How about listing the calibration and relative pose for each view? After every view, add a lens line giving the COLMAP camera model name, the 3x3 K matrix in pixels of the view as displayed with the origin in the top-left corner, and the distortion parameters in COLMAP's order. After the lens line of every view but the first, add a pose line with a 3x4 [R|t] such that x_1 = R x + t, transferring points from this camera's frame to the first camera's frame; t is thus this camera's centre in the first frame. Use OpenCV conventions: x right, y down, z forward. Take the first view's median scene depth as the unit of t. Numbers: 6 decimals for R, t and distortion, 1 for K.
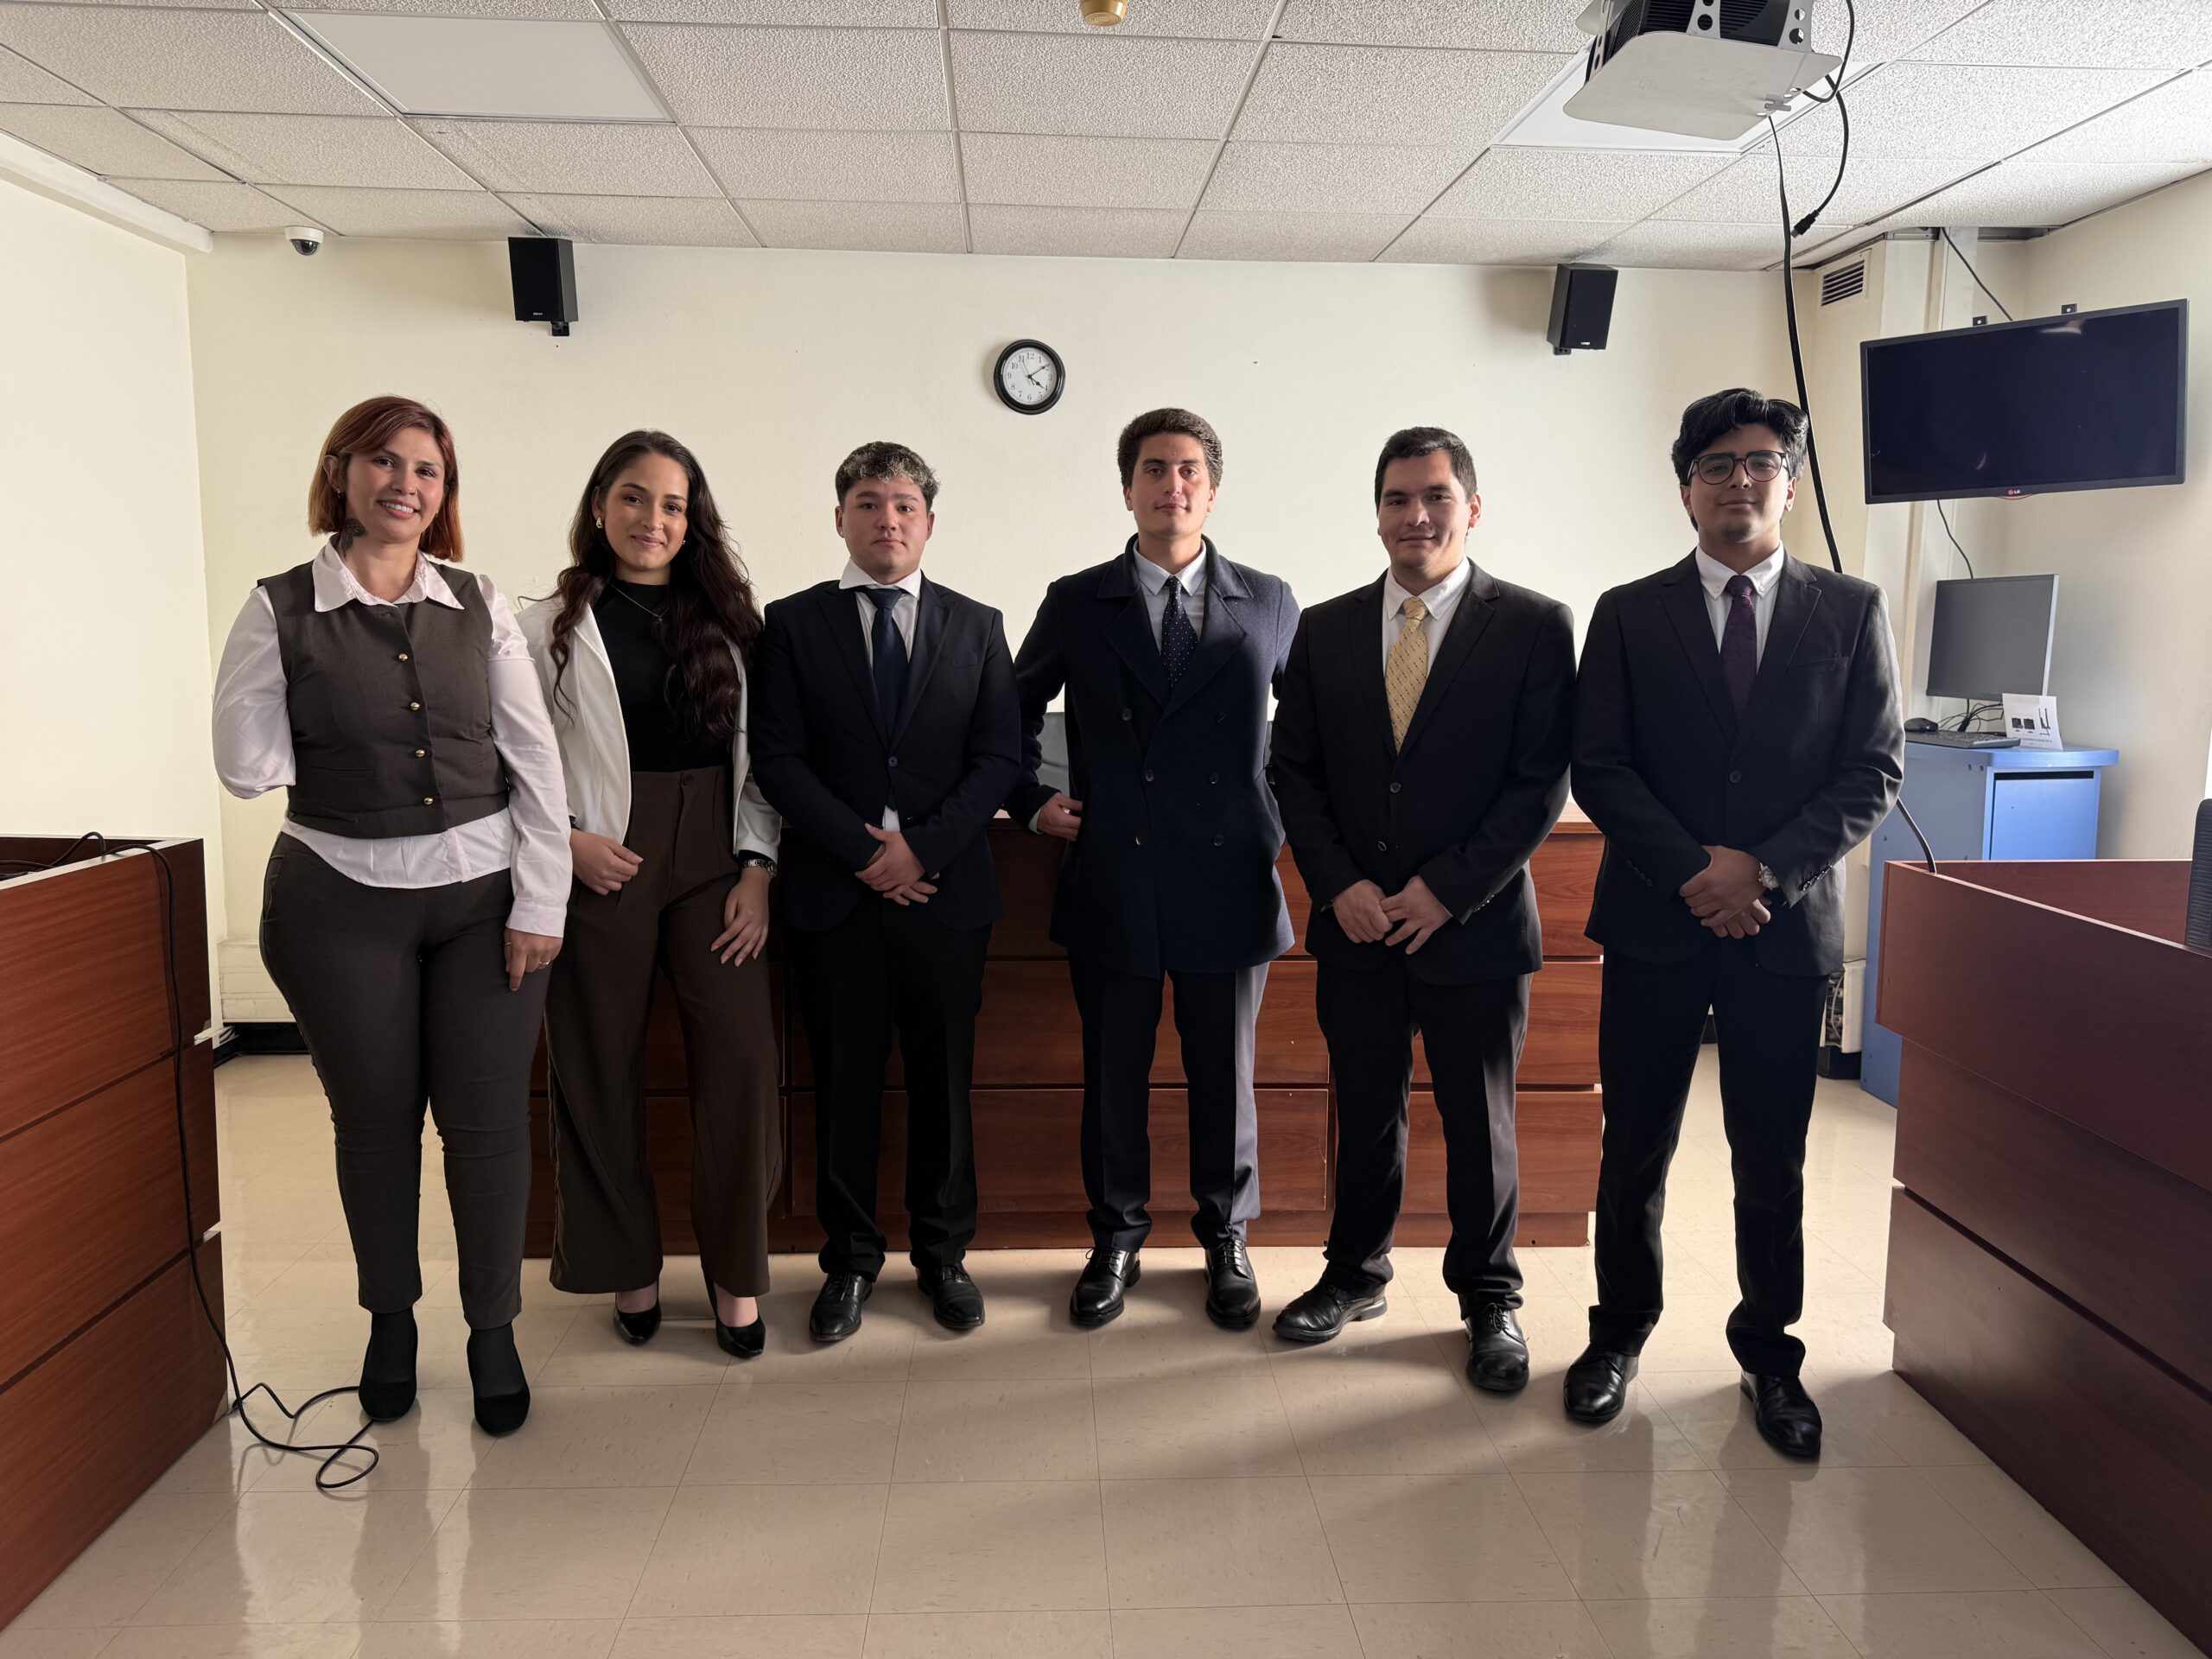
lens RADIAL K [[1566.3, 0, 1094.5], [0, 1566.3, 831.1], [0, 0, 1]] dist [0.000035, -0.016808]
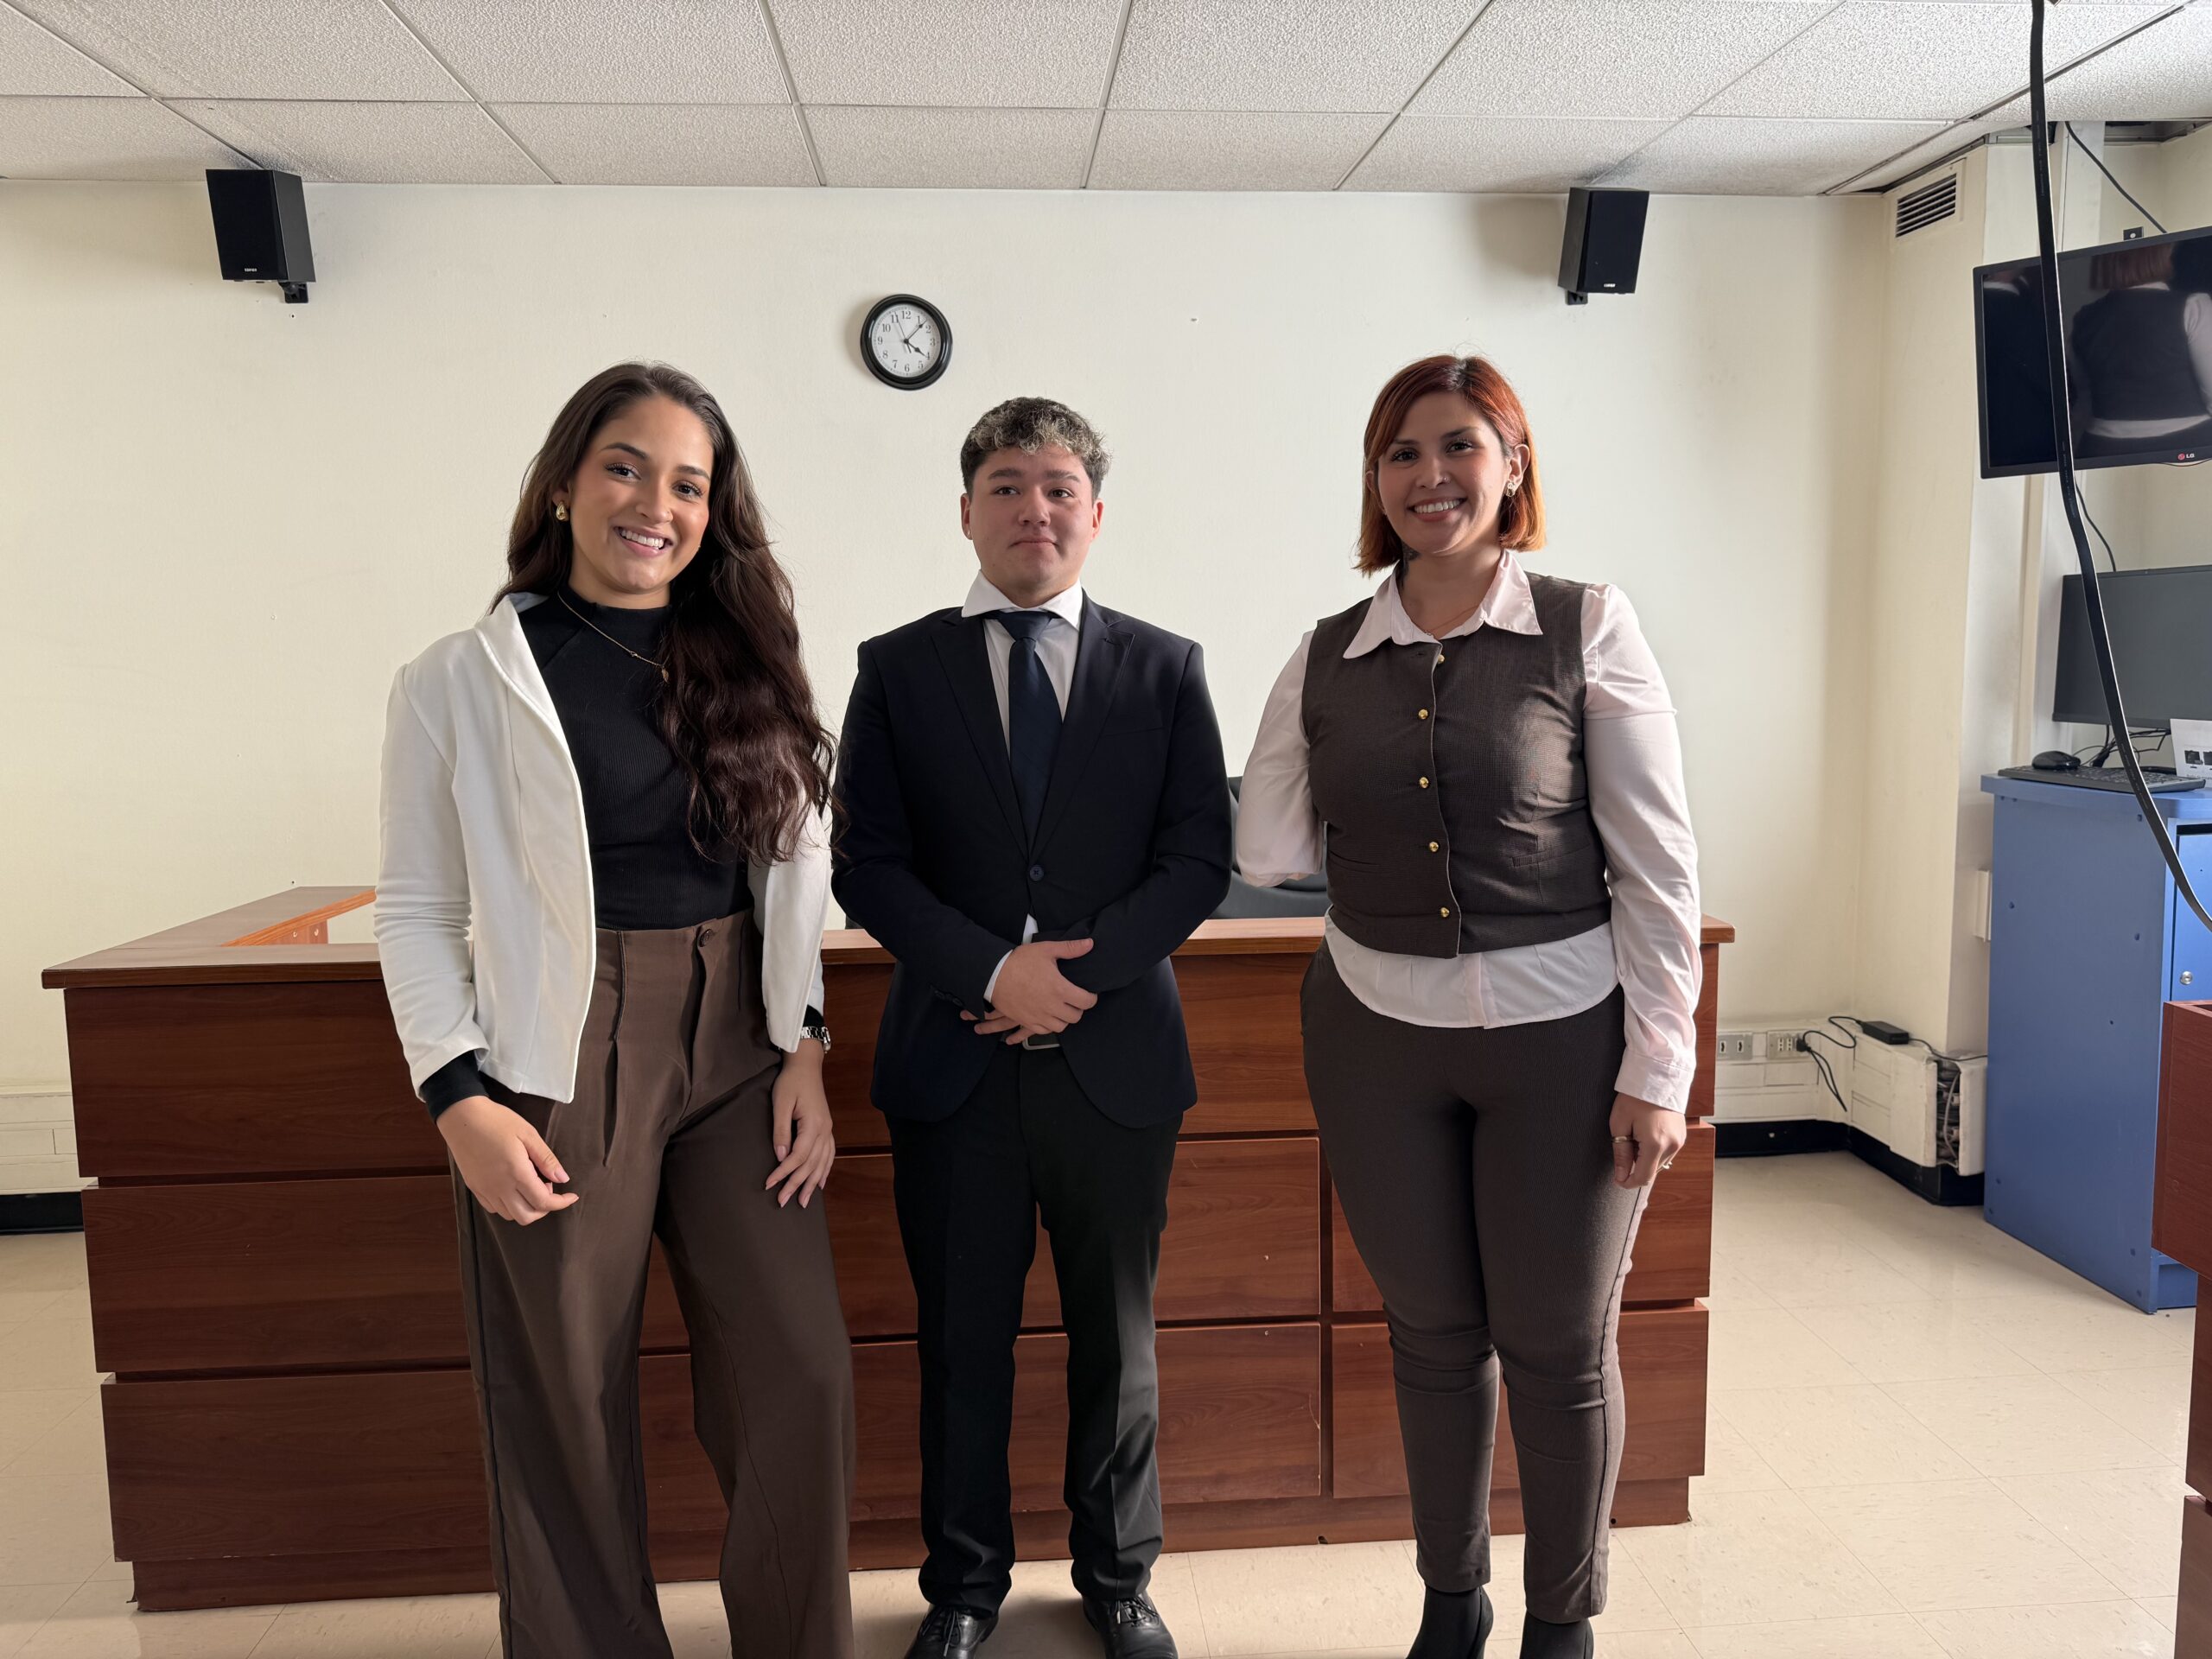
lens RADIAL K [[1566.3, 0, 1106.0], [0, 1566.3, 829.8], [0, 0, 1]] dist [0.000035, -0.016808]
pose [[0.999200, -0.027940, 0.028601, 0.035949], [0.028340, 0.999505, -0.013684, -0.040566], [-0.028204, 0.014484, 0.999497, 0.265351]]
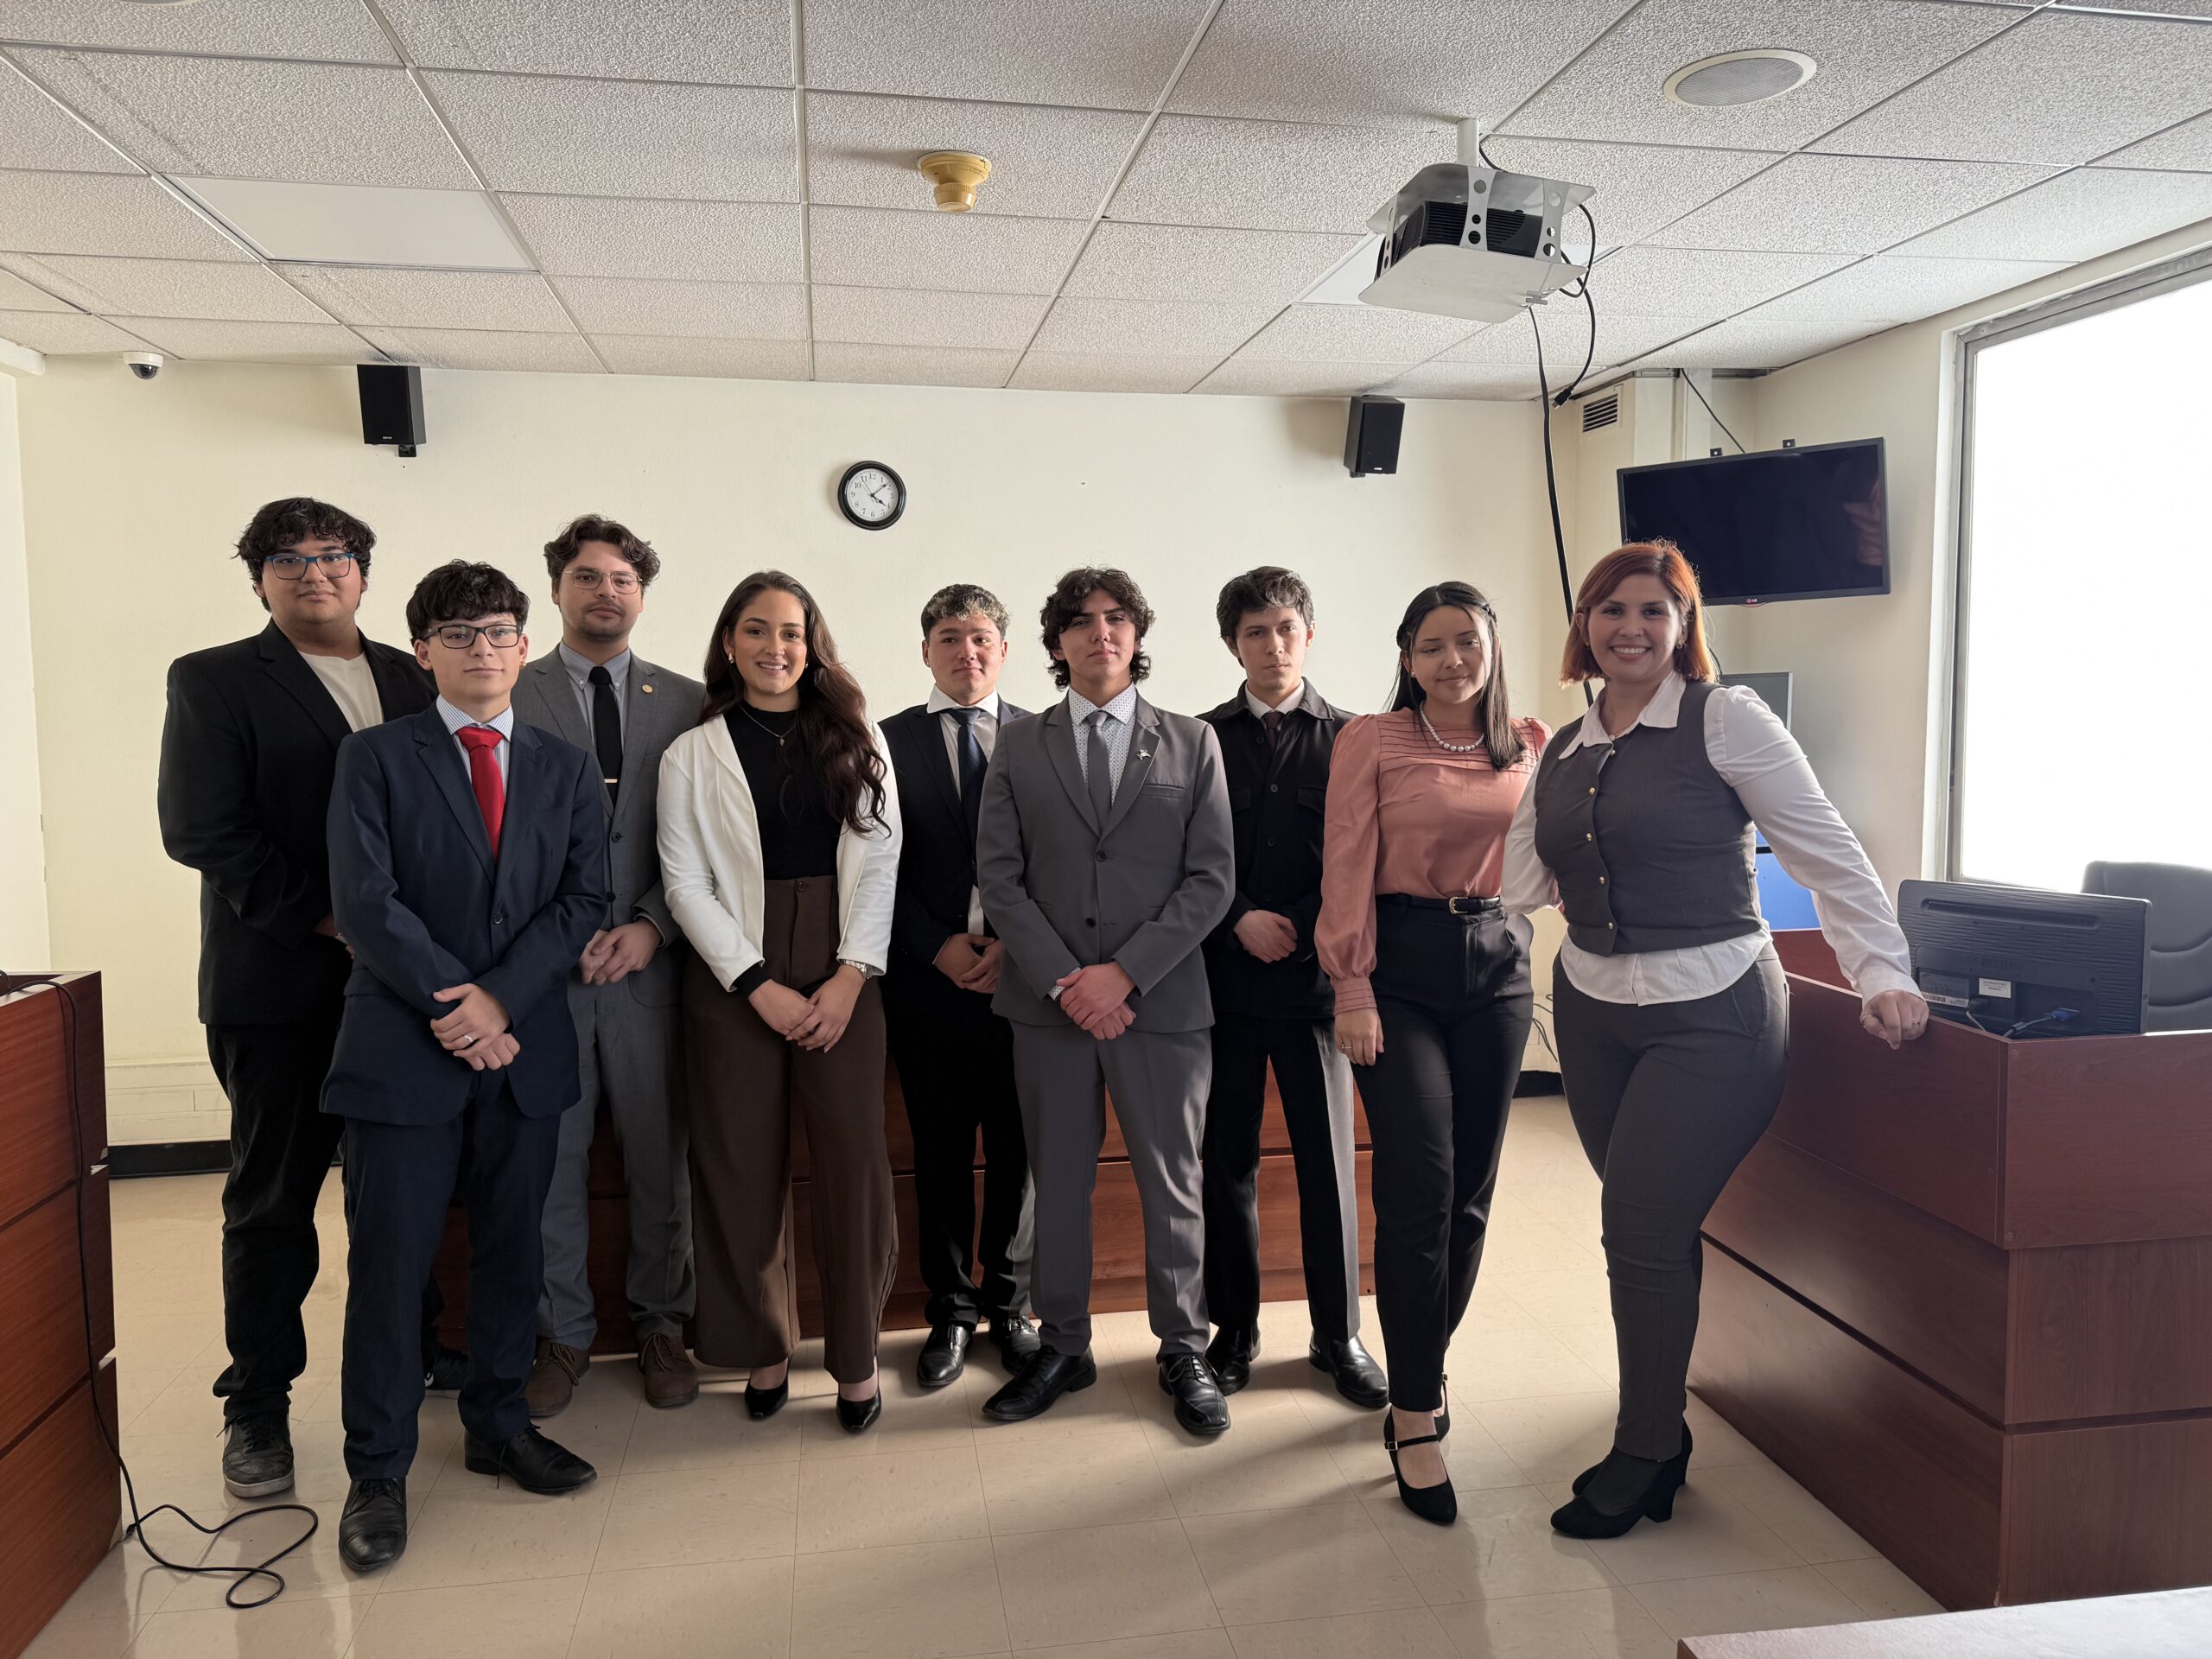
lens RADIAL K [[1566.3, 0, 1102.7], [0, 1566.3, 832.3], [0, 0, 1]] dist [0.000035, -0.016808]
pose [[0.992142, -0.026649, 0.122244, -0.026282], [0.032438, 0.998432, -0.045612, -0.012244], [-0.120837, 0.049219, 0.991451, -0.069467]]
